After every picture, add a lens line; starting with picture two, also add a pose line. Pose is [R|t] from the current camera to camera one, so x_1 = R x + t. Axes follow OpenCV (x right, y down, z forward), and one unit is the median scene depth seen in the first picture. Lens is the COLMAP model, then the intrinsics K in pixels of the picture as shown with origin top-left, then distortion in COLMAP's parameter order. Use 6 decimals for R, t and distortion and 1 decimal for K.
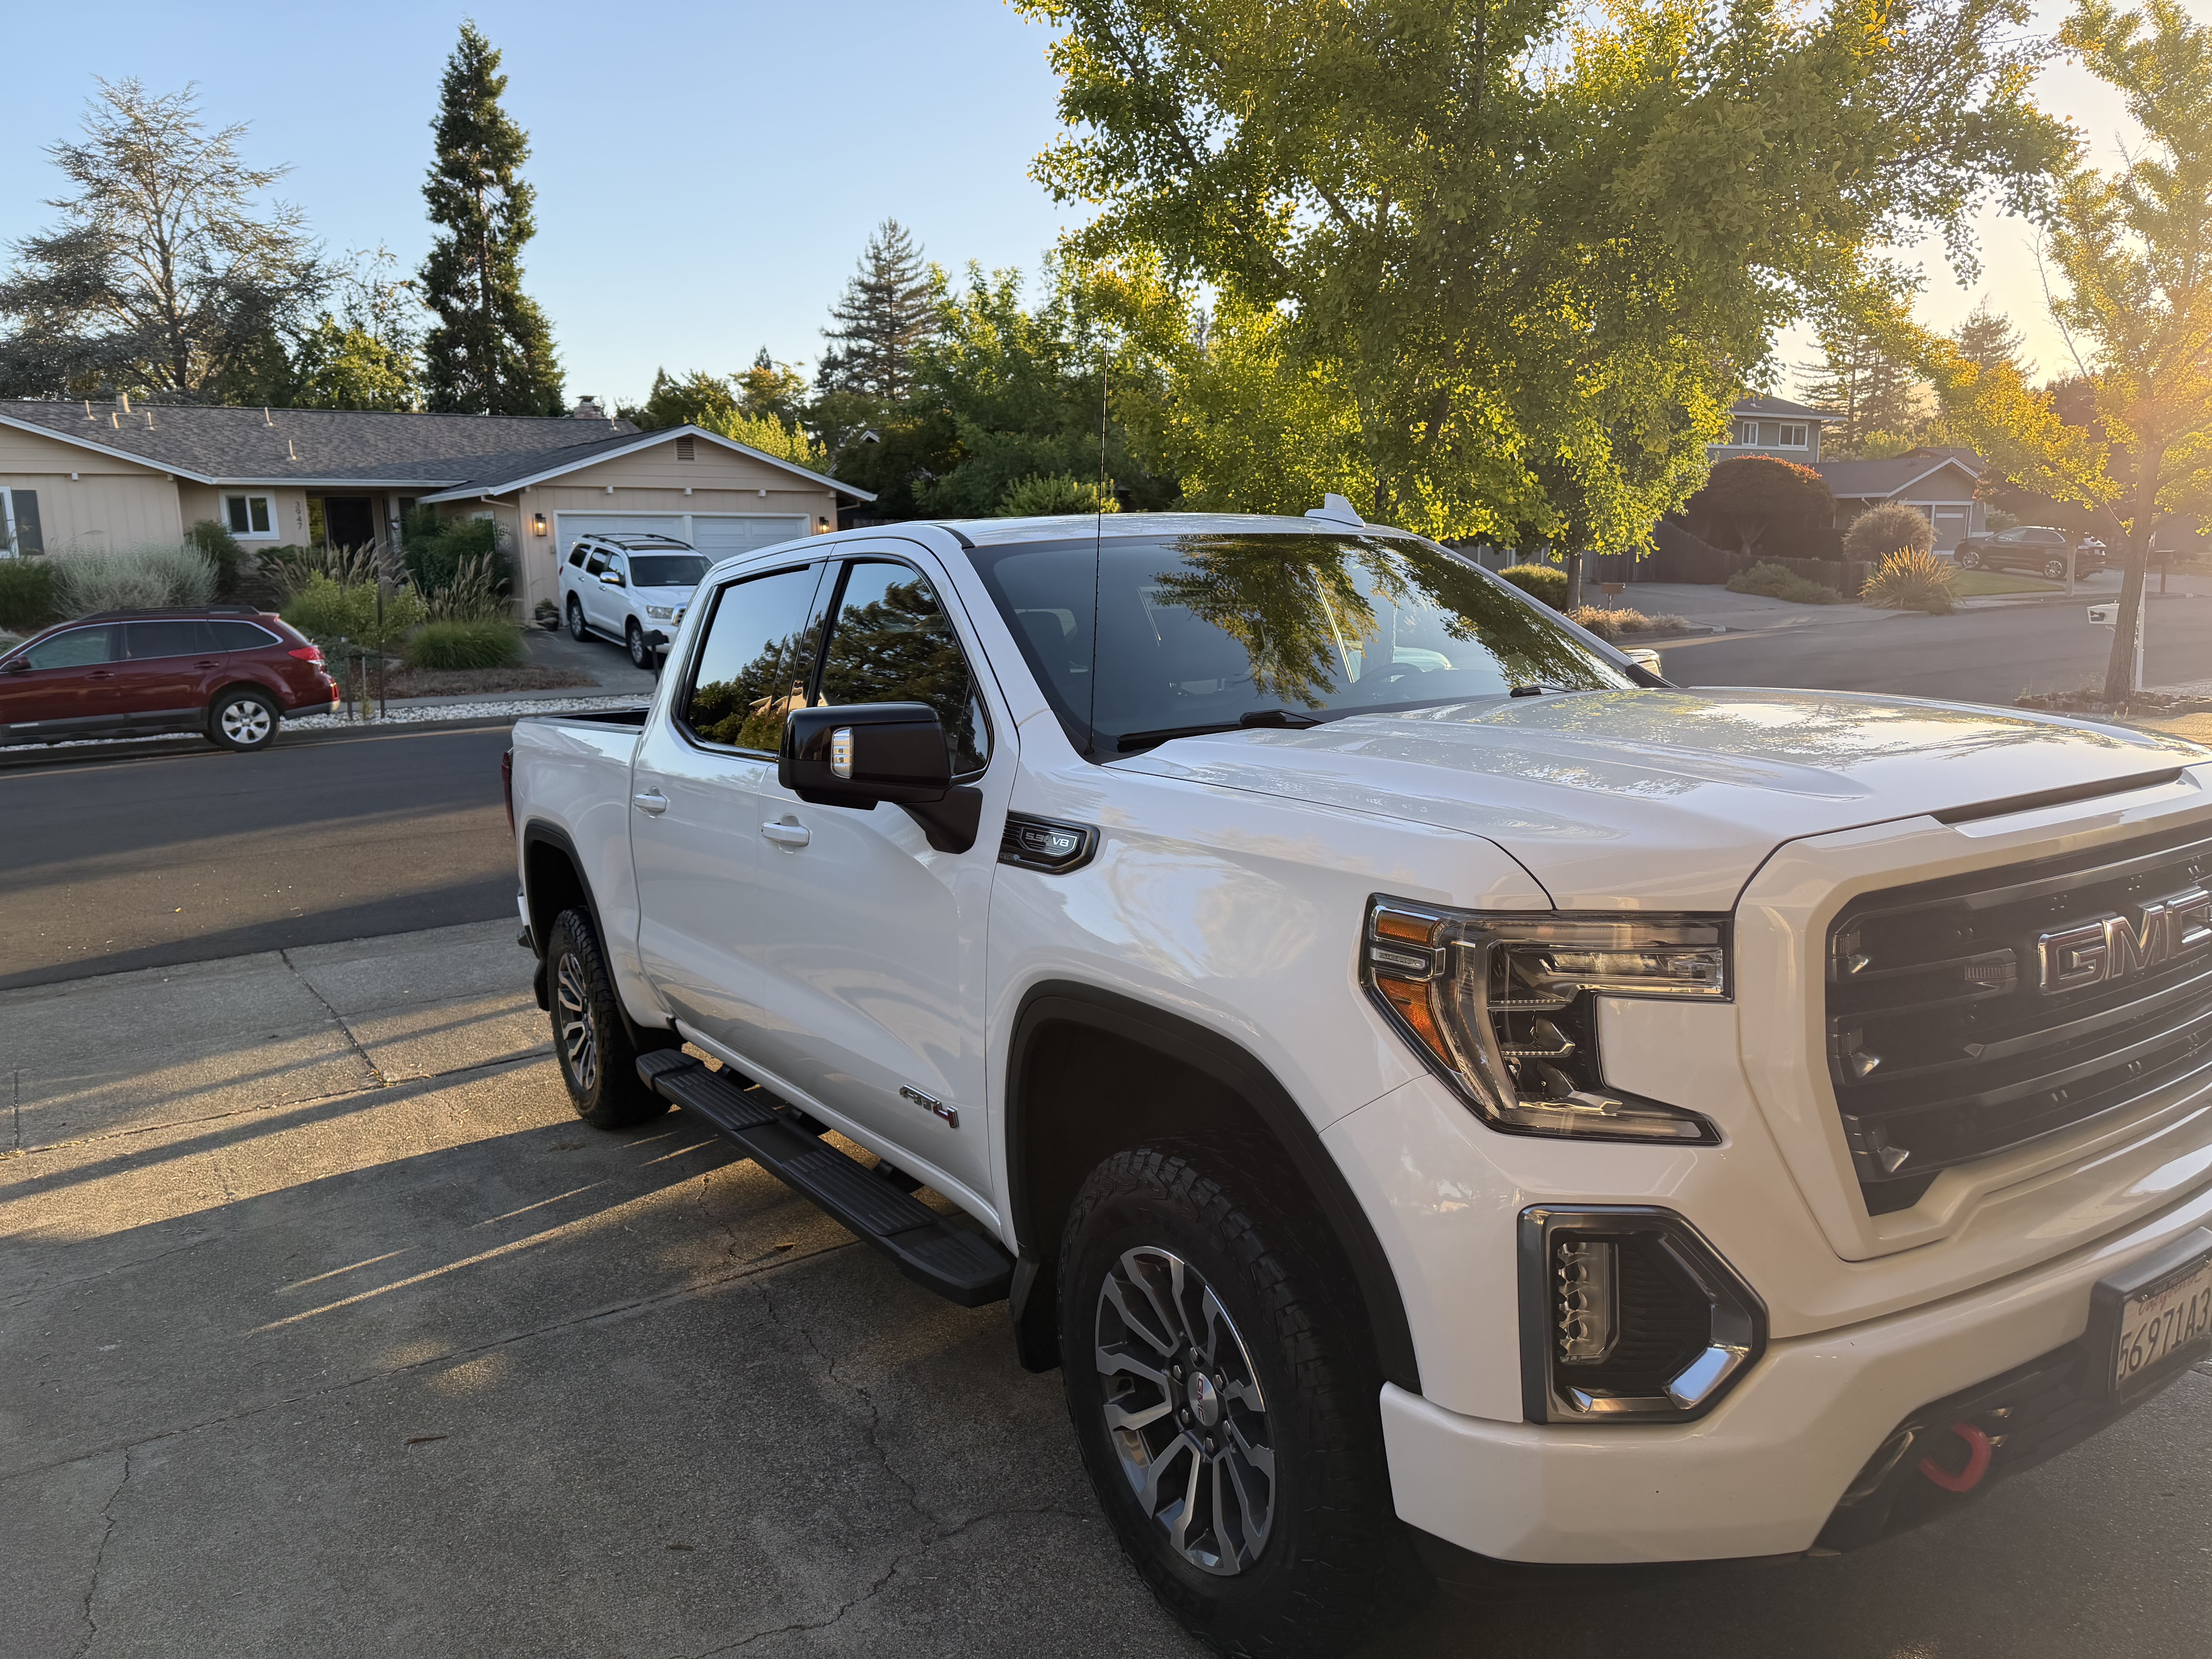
lens RADIAL K [[1555.5, 0, 1106.0], [0, 1555.5, 829.5], [0, 0, 1]] dist [0.093917, -0.128557]
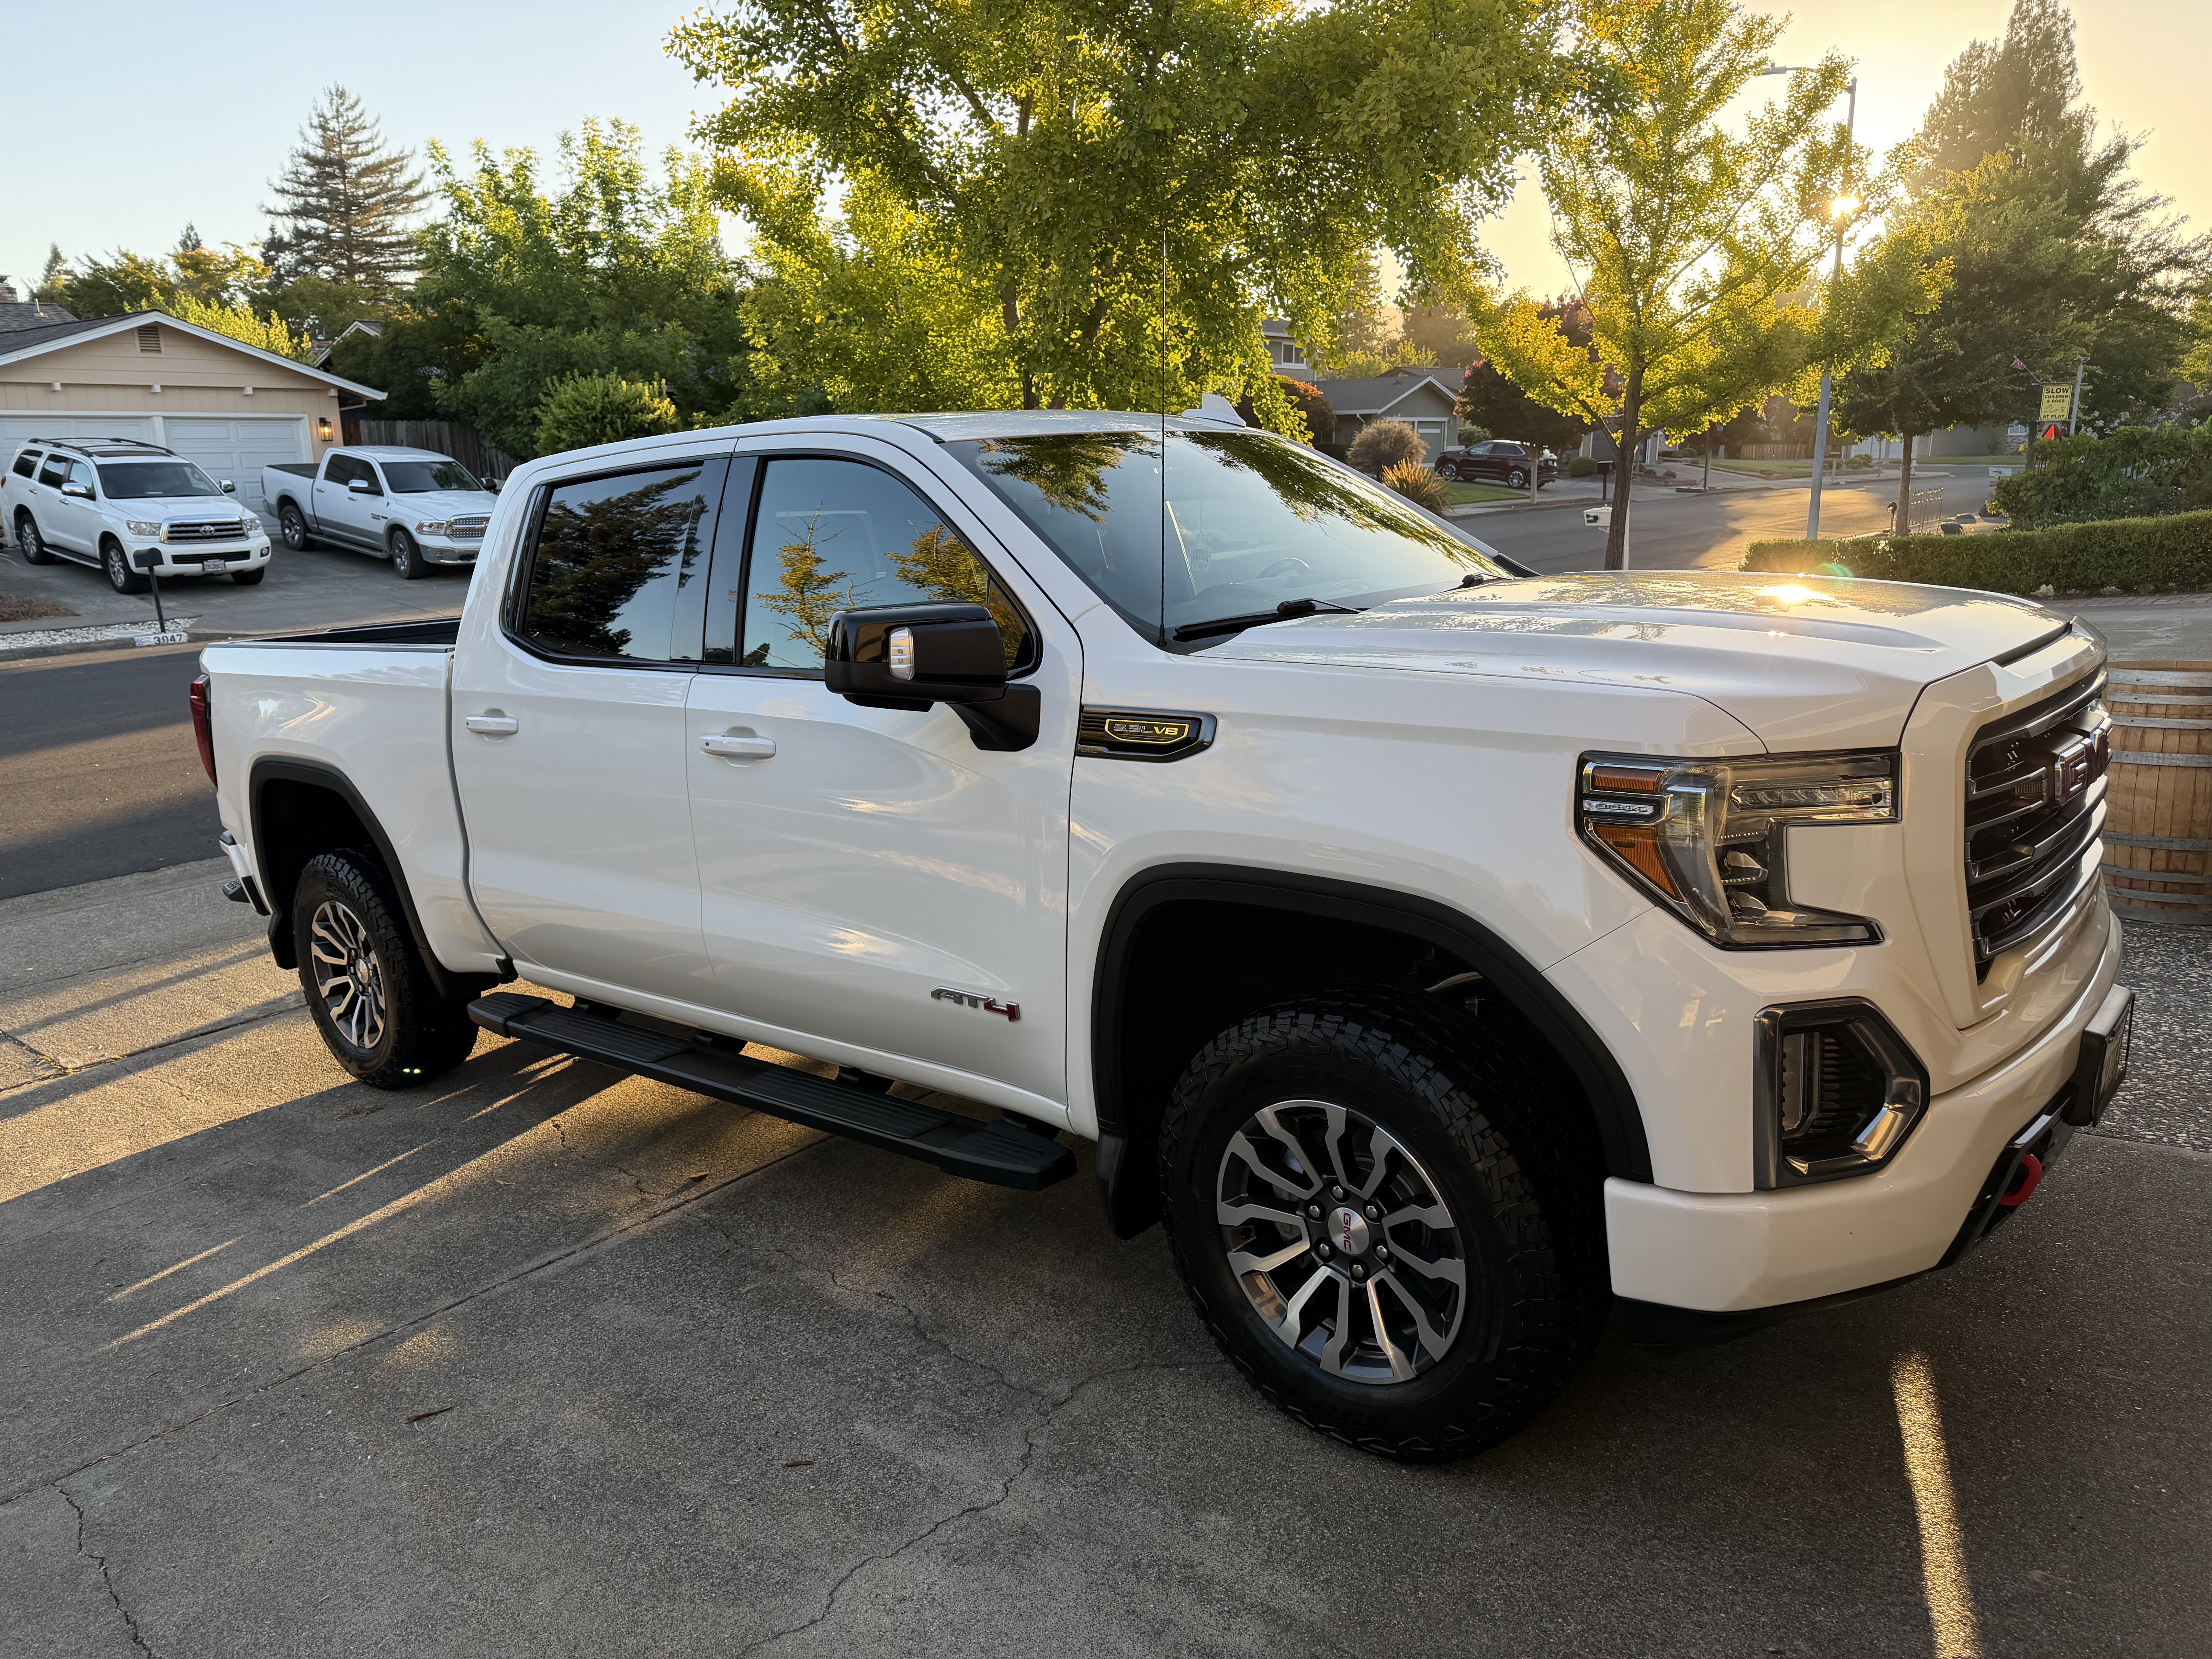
lens RADIAL K [[1548.2, 0, 1106.0], [0, 1548.2, 829.5], [0, 0, 1]] dist [0.086682, -0.121378]
pose [[0.956279, -0.067294, 0.284610, -0.148131], [0.051237, 0.996666, 0.063498, 0.002577], [-0.287934, -0.046140, 0.956538, 0.009947]]
